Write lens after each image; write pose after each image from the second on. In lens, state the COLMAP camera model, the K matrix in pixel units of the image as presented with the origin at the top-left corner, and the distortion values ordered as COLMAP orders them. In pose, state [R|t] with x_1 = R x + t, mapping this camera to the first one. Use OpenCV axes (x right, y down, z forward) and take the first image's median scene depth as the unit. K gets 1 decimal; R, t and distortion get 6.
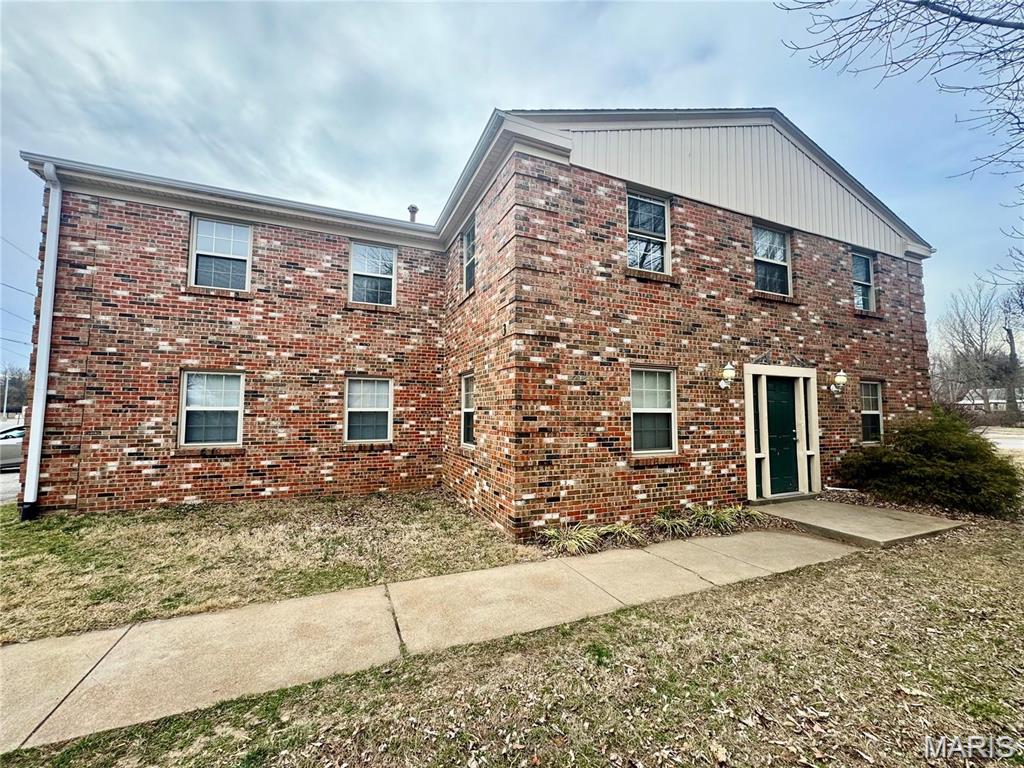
lens RADIAL K [[407.8, 0, 511.2], [0, 407.8, 383.5], [0, 0, 1]] dist [-0.003007, 0.000401]
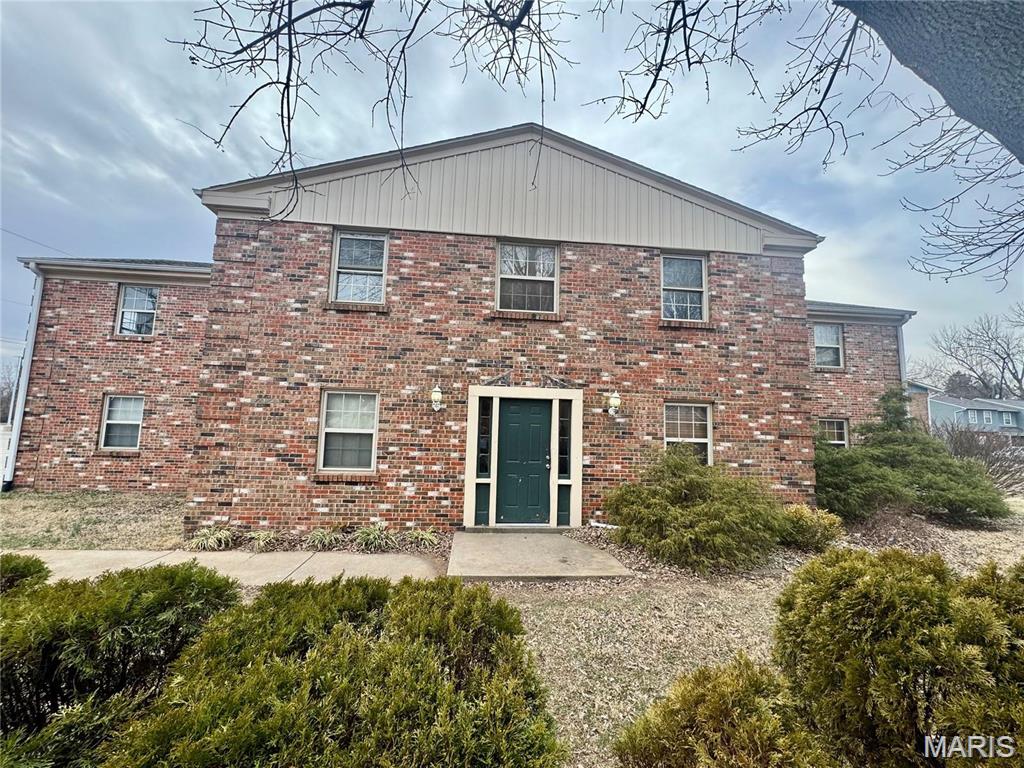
lens RADIAL K [[407.8, 0, 511.2], [0, 407.8, 383.5], [0, 0, 1]] dist [-0.003007, 0.000401]
pose [[0.951668, -0.012308, -0.306881, 1.043174], [-0.001826, 0.998952, -0.045728, -0.009527], [0.307123, 0.044078, 0.950649, 0.099505]]
